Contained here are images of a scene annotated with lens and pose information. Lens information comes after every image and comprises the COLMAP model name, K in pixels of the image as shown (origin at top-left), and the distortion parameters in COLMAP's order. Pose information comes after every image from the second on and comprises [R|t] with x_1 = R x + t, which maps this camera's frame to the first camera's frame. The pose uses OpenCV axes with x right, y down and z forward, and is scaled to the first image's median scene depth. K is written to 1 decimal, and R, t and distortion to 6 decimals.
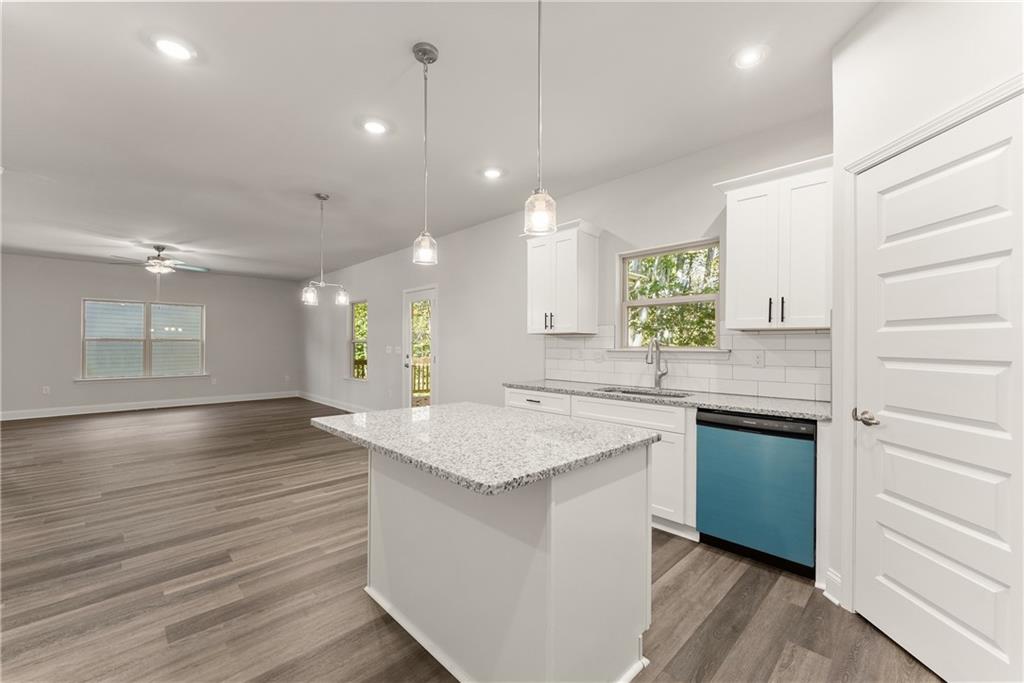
lens RADIAL K [[412.1, 0, 508.8], [0, 412.1, 344.6], [0, 0, 1]] dist [-0.000241, 0.000053]
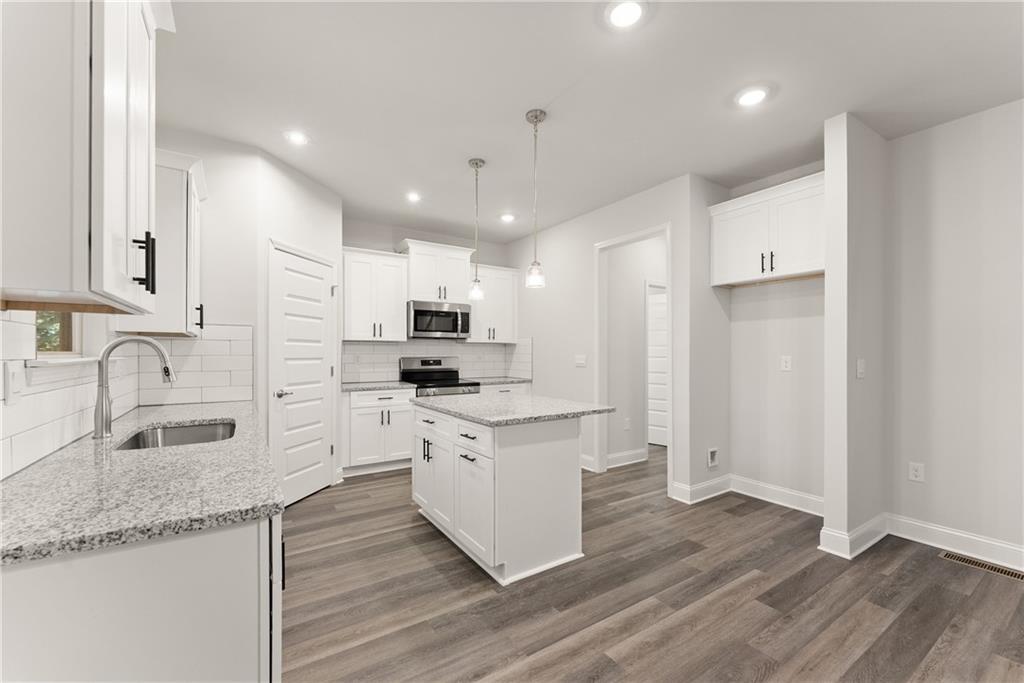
lens RADIAL K [[414.5, 0, 510.1], [0, 414.5, 354.1], [0, 0, 1]] dist [-0.000775, -0.000013]
pose [[-0.982690, -0.007265, 0.185113, -0.358006], [-0.007972, 0.999964, -0.003072, 0.008198], [-0.185084, -0.004494, -0.982712, 2.228807]]
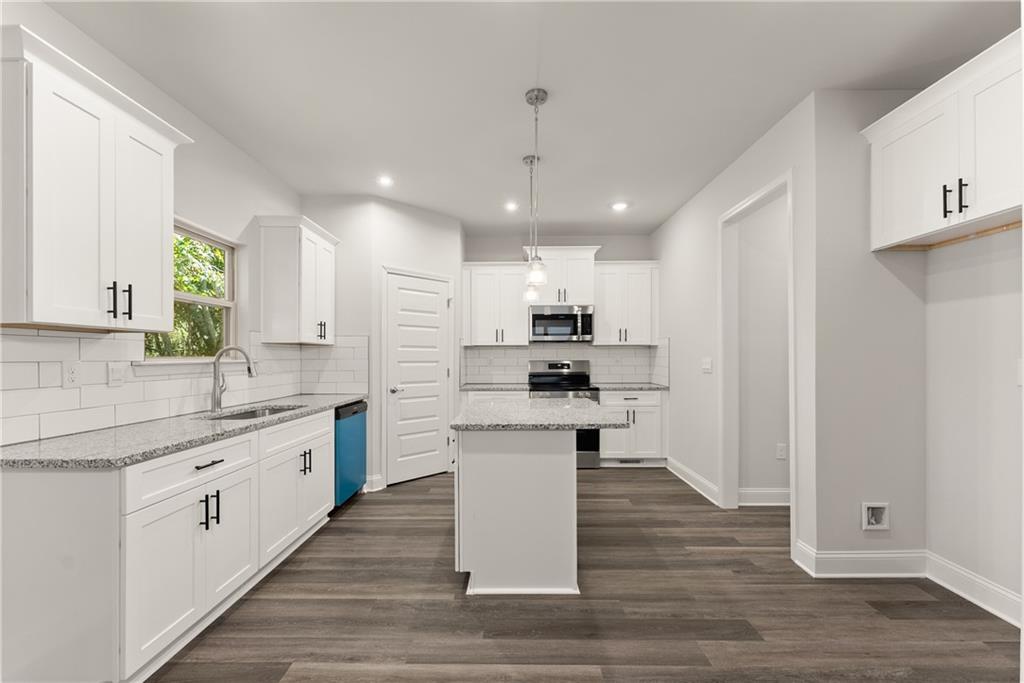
lens RADIAL K [[413.8, 0, 510.6], [0, 413.8, 357.9], [0, 0, 1]] dist [-0.000267, -0.000251]
pose [[-0.715822, -0.005347, 0.698262, -0.942204], [-0.006092, 0.999980, 0.001411, 0.004643], [-0.698256, -0.003244, -0.715841, 1.856891]]
